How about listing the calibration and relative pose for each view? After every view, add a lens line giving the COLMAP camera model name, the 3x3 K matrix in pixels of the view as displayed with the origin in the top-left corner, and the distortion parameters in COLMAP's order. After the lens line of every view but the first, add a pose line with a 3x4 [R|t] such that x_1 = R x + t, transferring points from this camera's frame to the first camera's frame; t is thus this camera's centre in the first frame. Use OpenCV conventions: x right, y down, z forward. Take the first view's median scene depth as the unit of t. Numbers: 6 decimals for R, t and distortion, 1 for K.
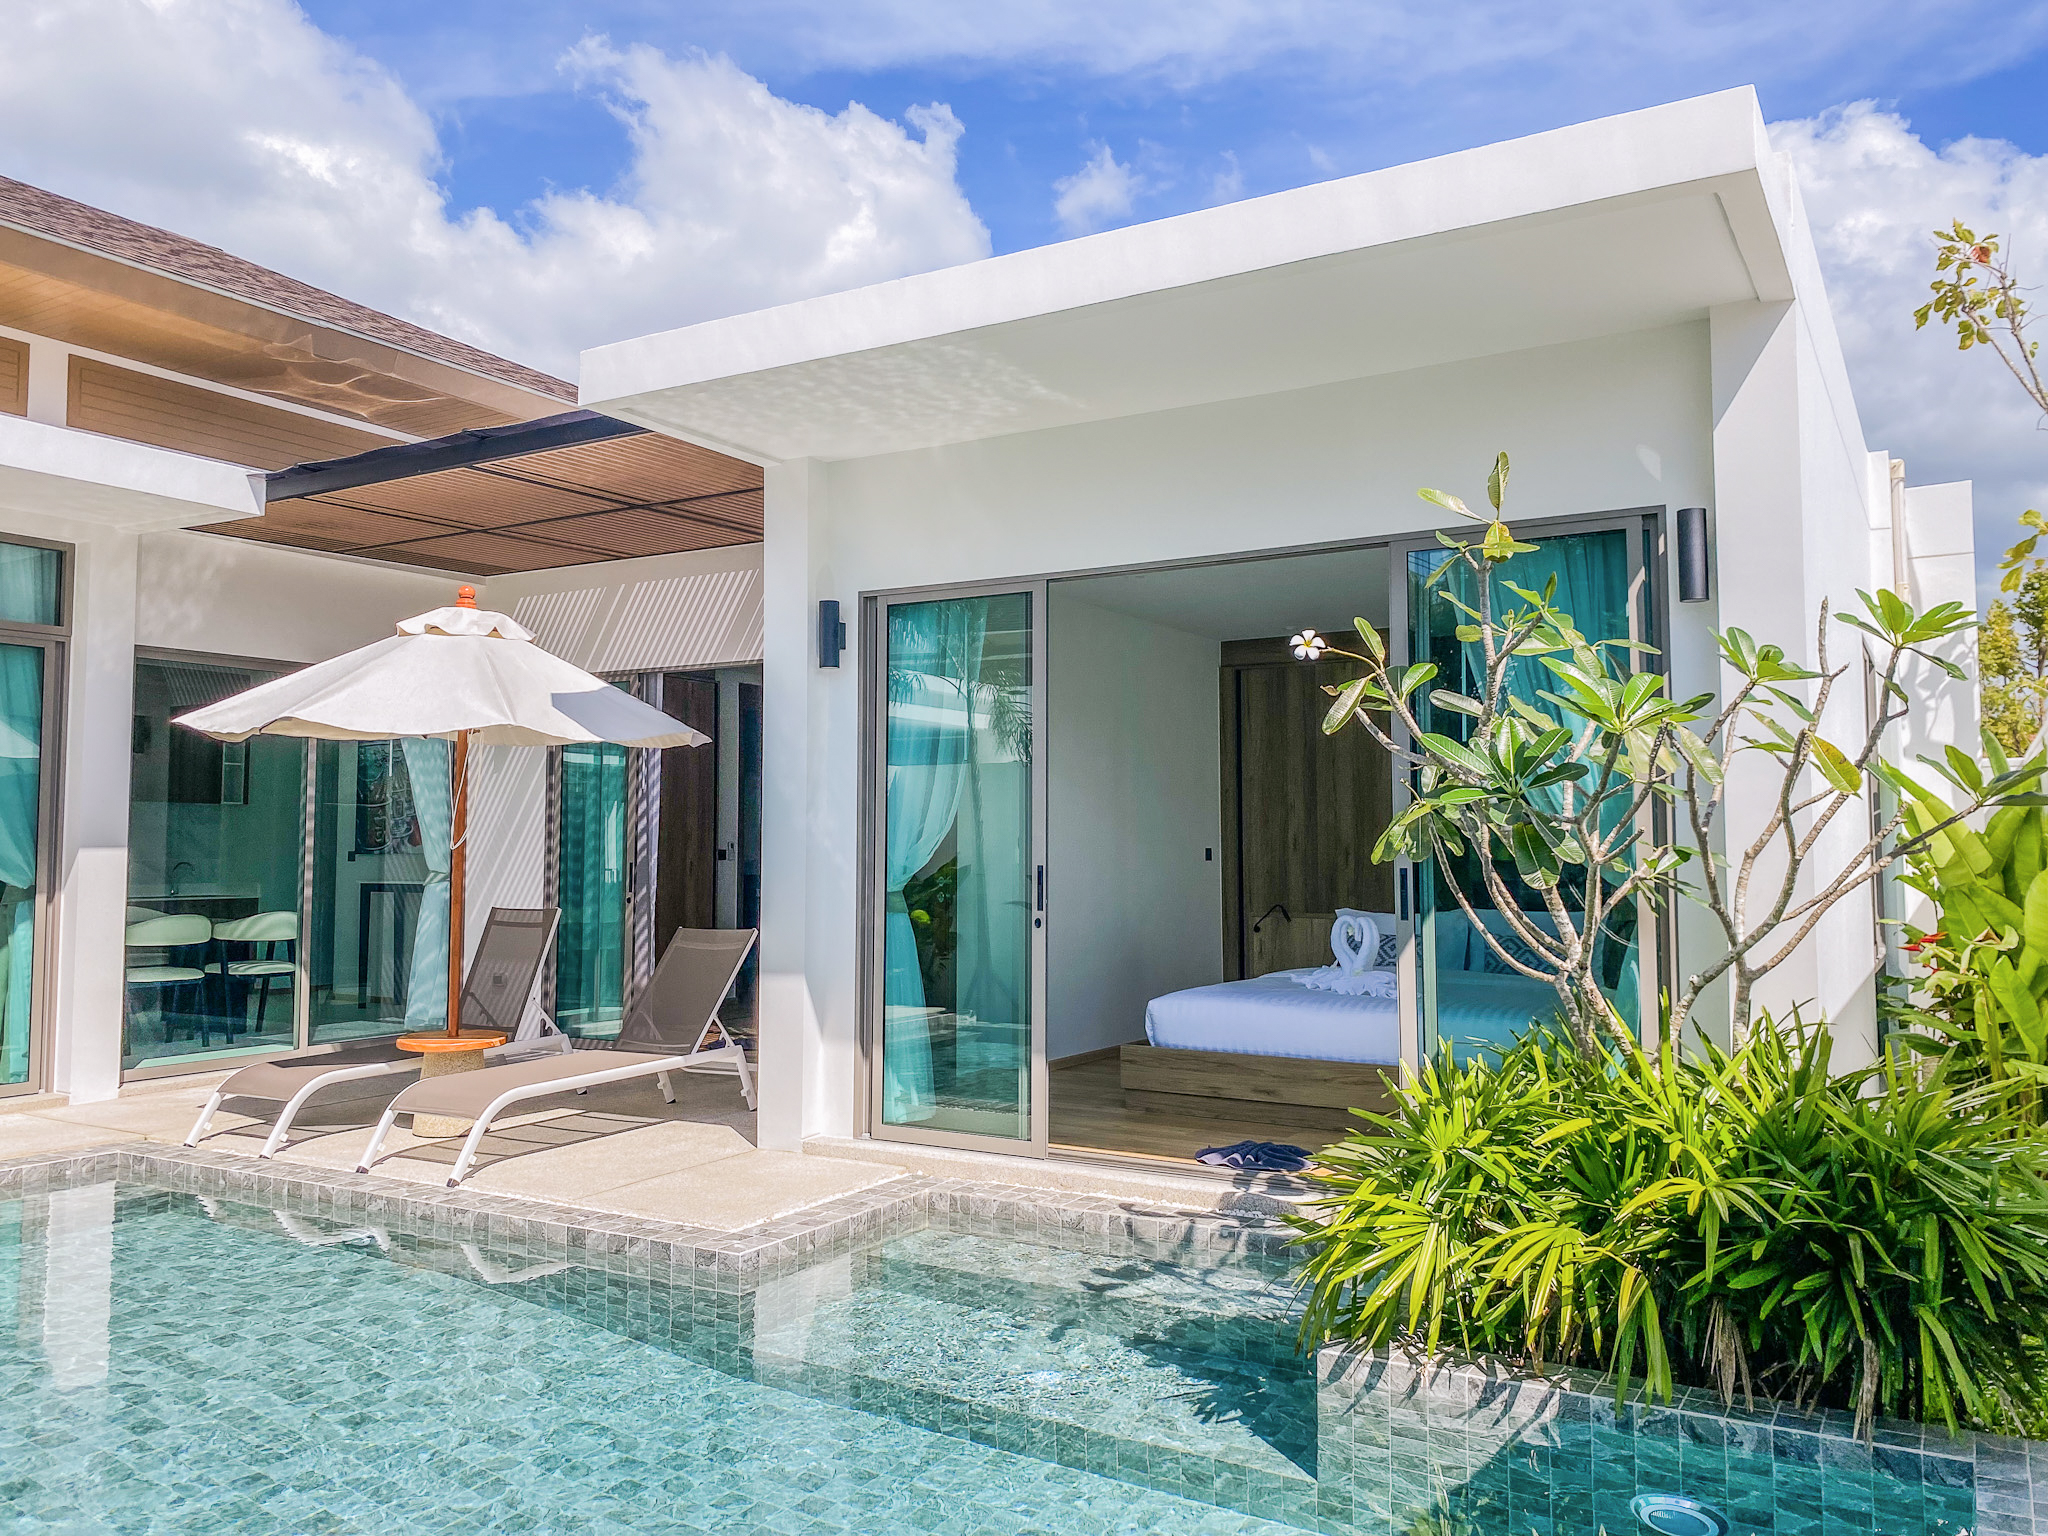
lens RADIAL K [[1561.9, 0, 1031.5], [0, 1561.9, 723.0], [0, 0, 1]] dist [0.054811, -0.142658]
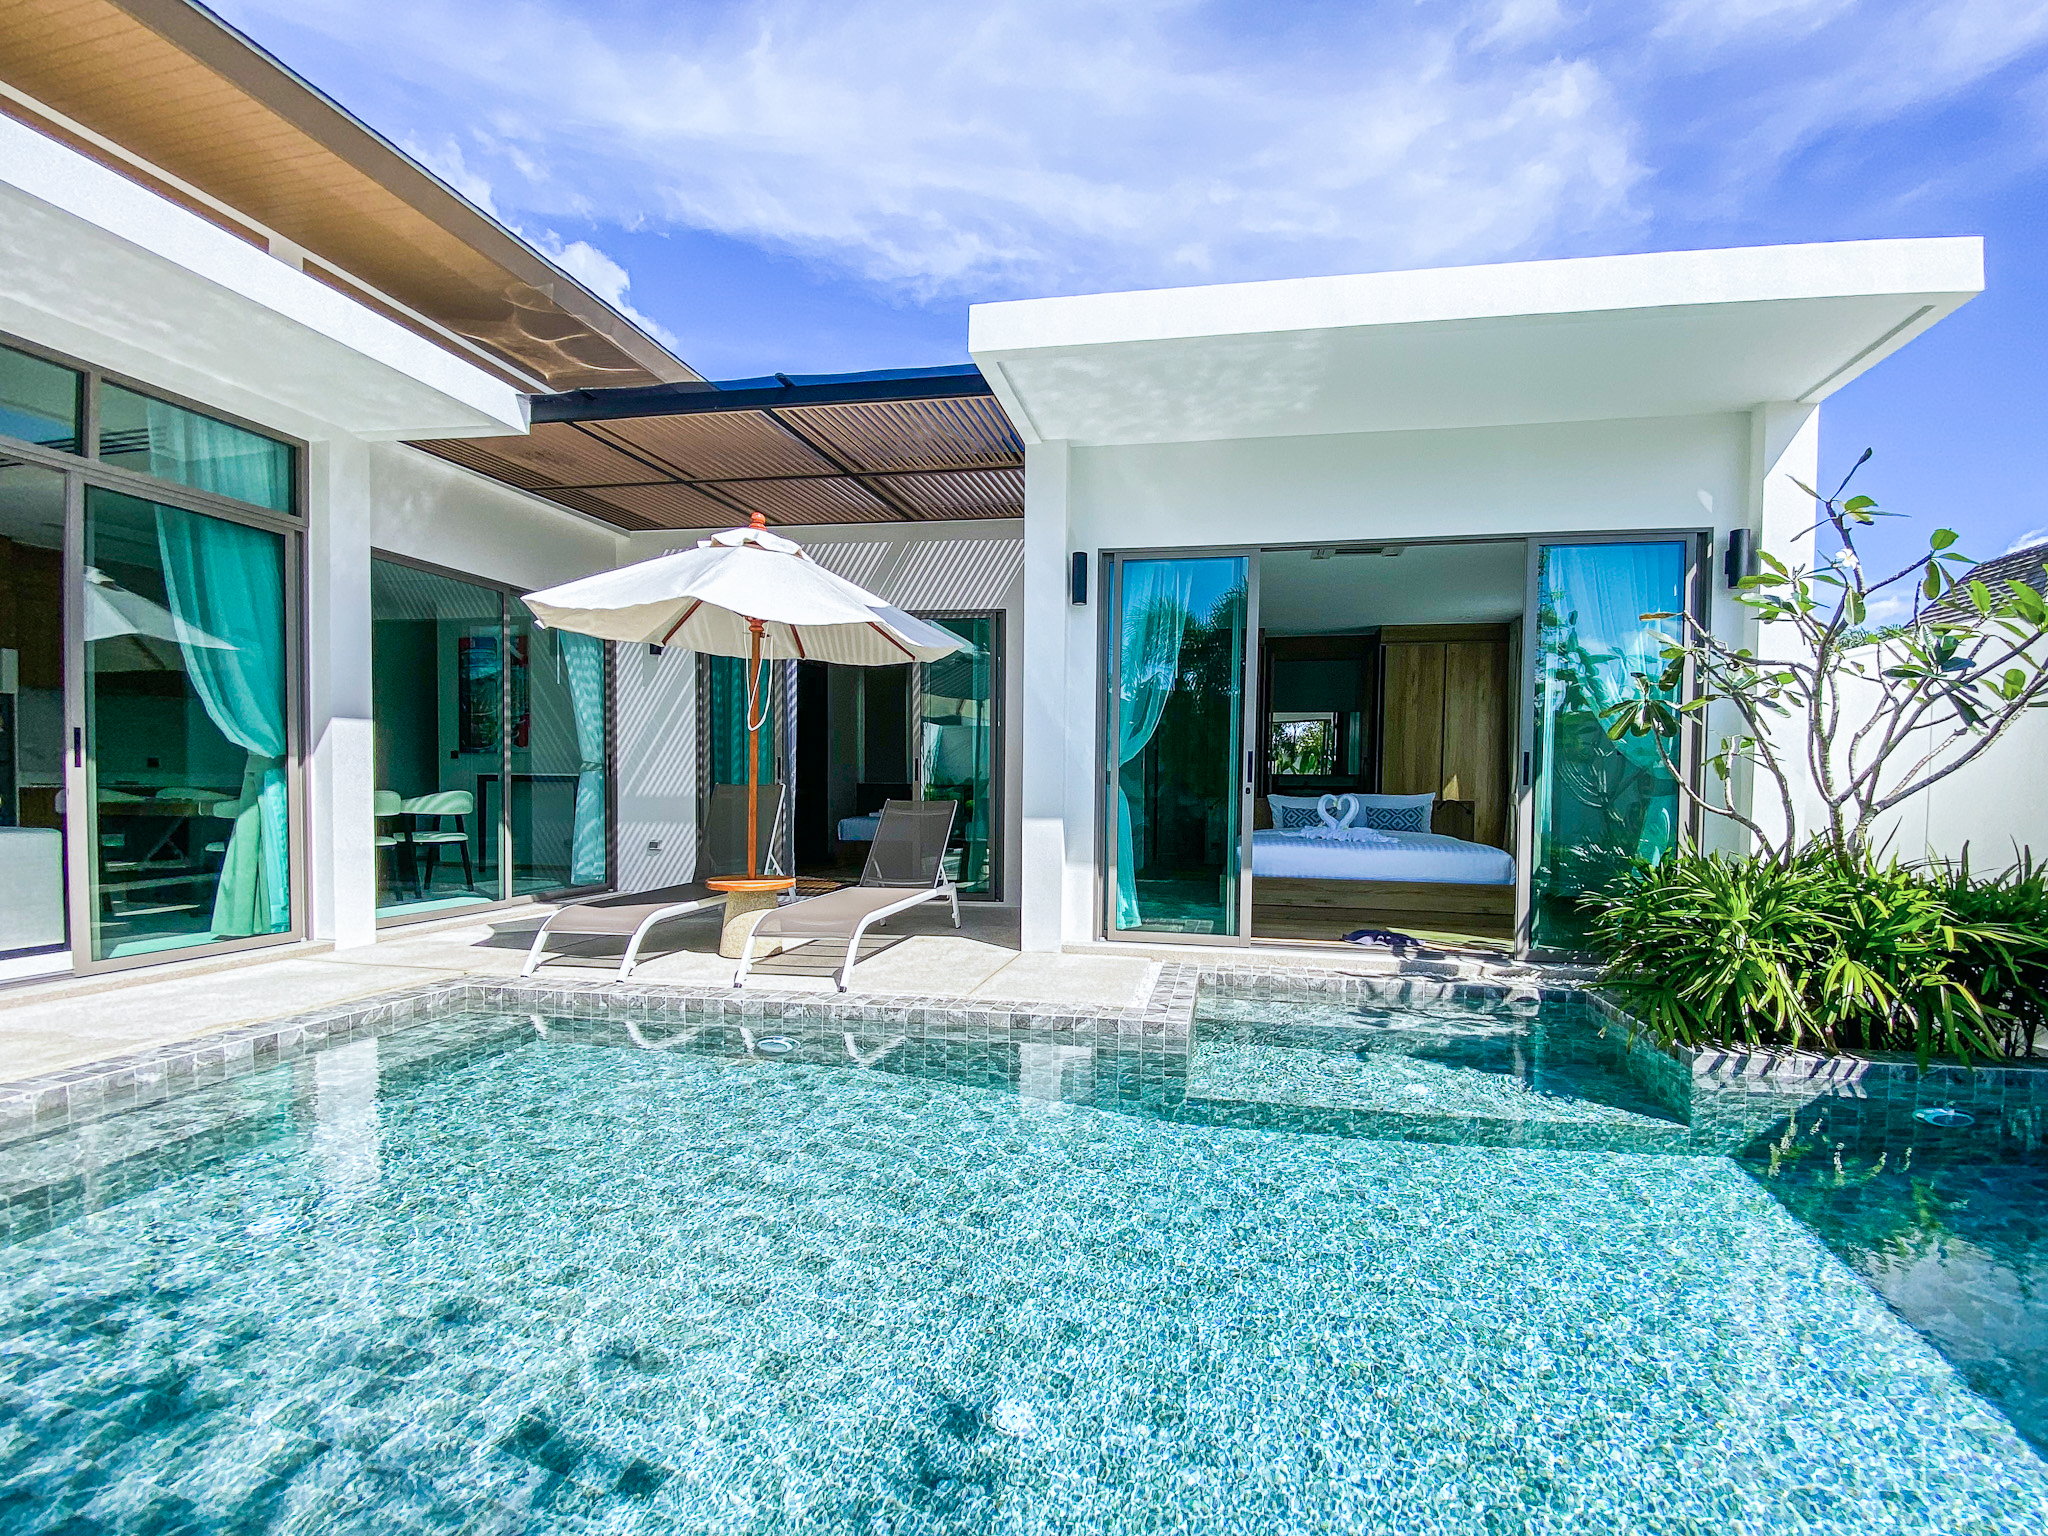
lens RADIAL K [[886.6, 0, 1090.4], [0, 886.6, 819.5], [0, 0, 1]] dist [0.003588, -0.015727]
pose [[0.935078, 0.001423, 0.354438, -0.398016], [-0.043959, 0.992737, 0.111987, 0.065714], [-0.351704, -0.120298, 0.928349, 0.267660]]
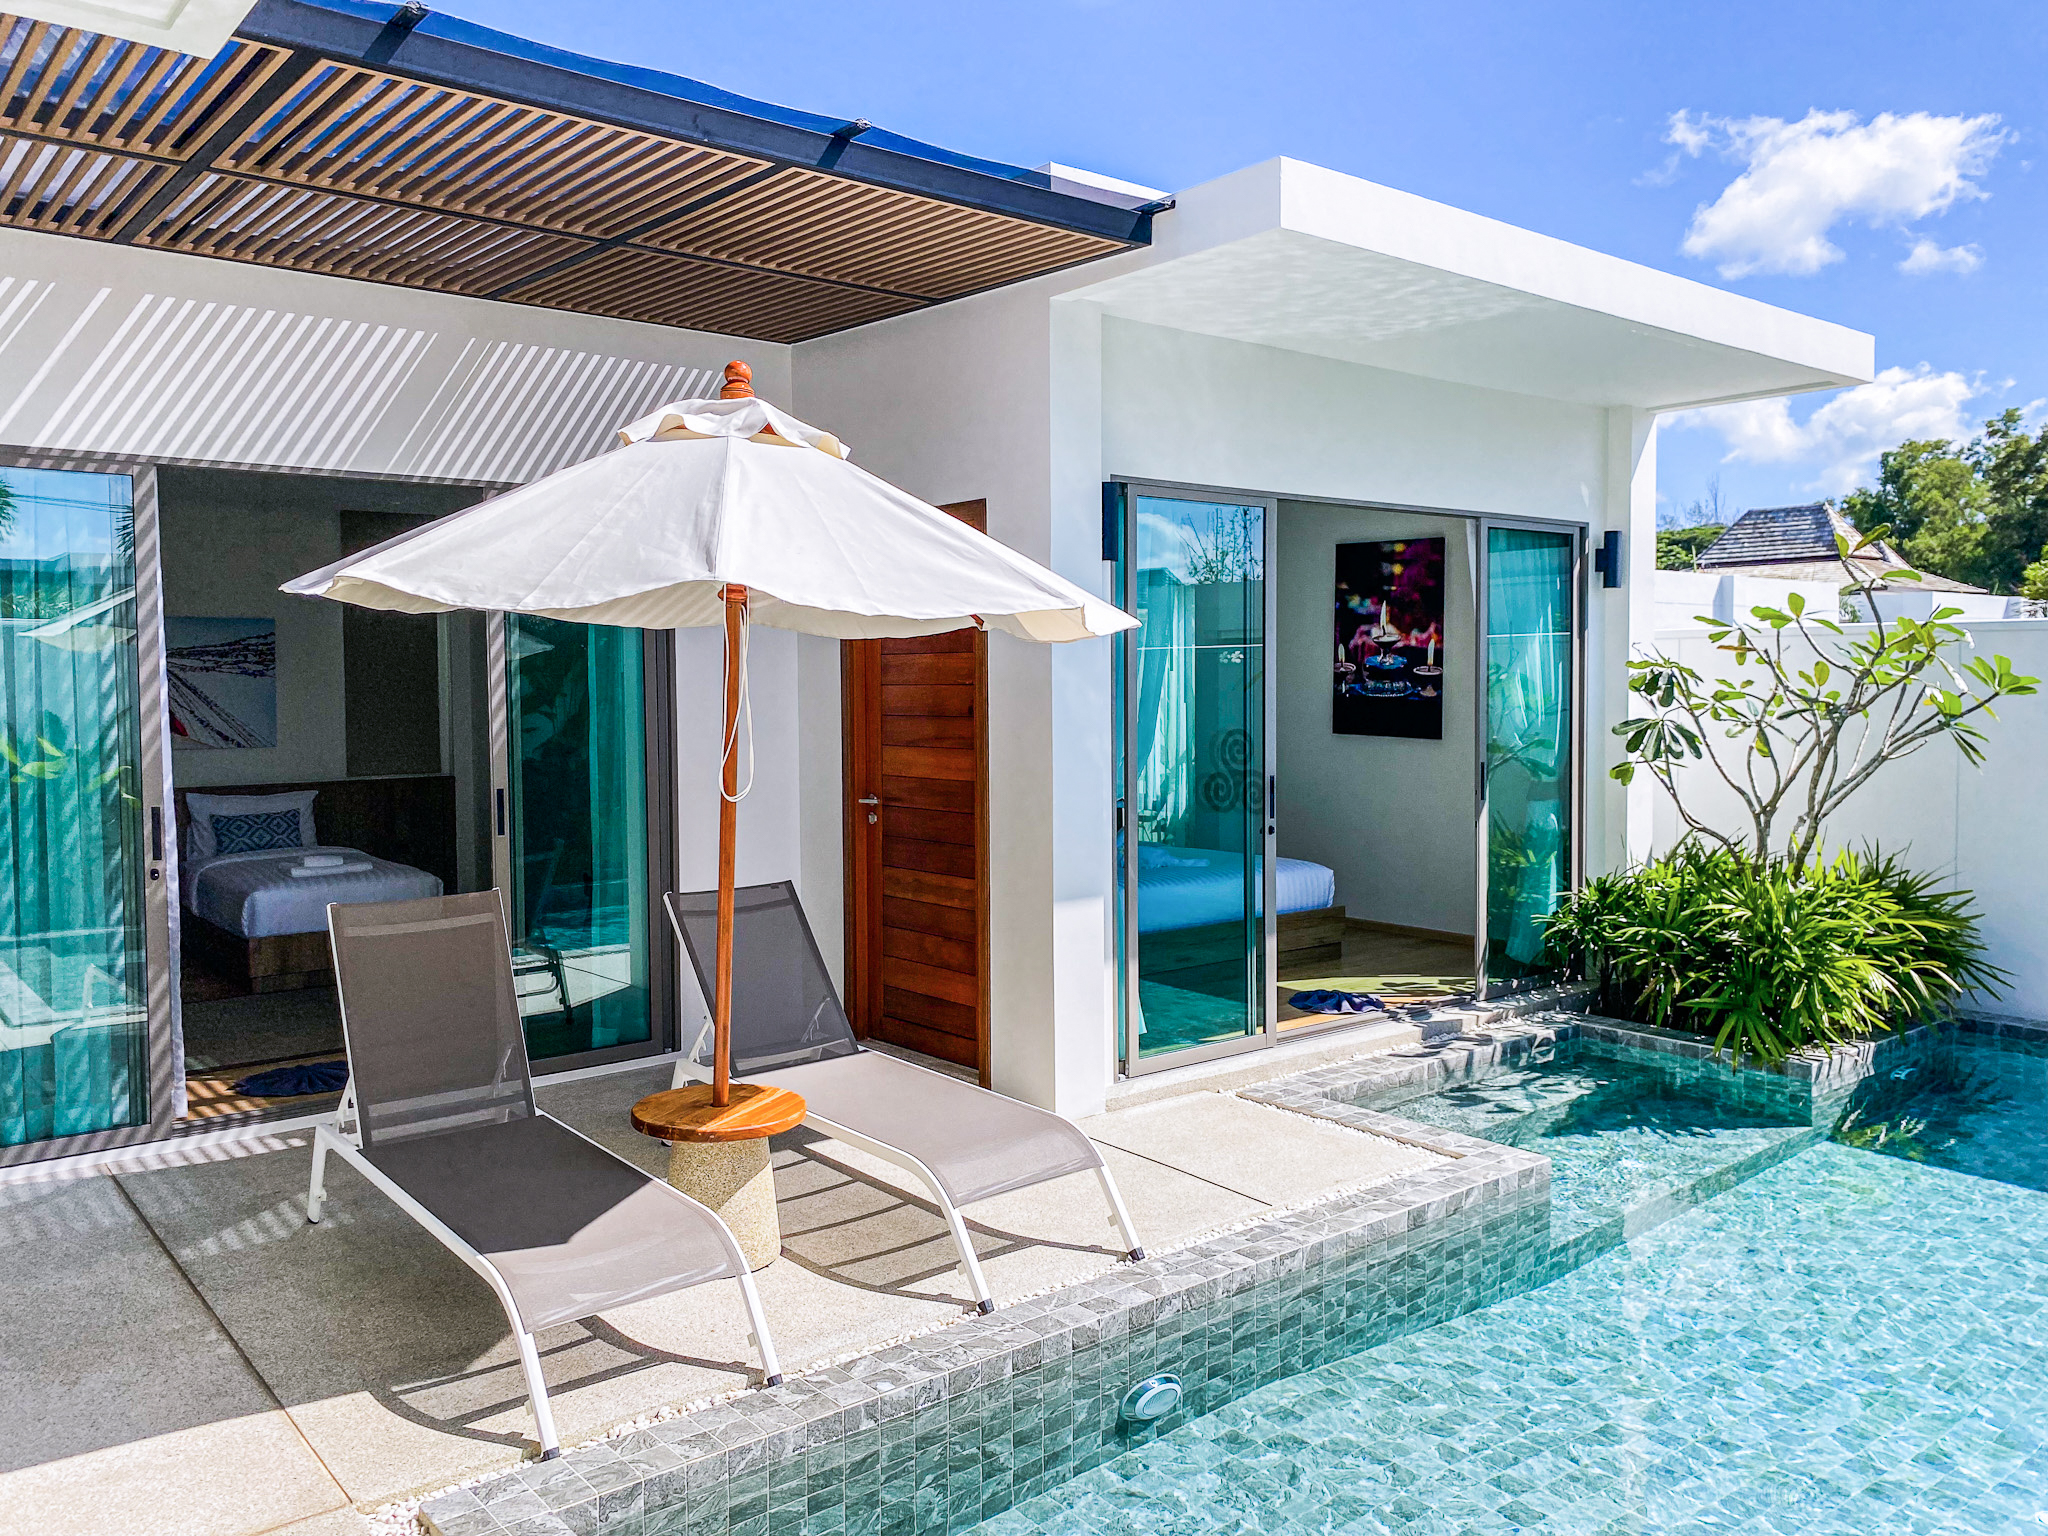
lens RADIAL K [[1561.9, 0, 1031.5], [0, 1561.9, 723.0], [0, 0, 1]] dist [0.054811, -0.142658]
pose [[0.315002, -0.033341, 0.948505, -0.967283], [-0.060746, 0.996625, 0.055207, 0.007779], [-0.947145, -0.075008, 0.311914, 0.775430]]
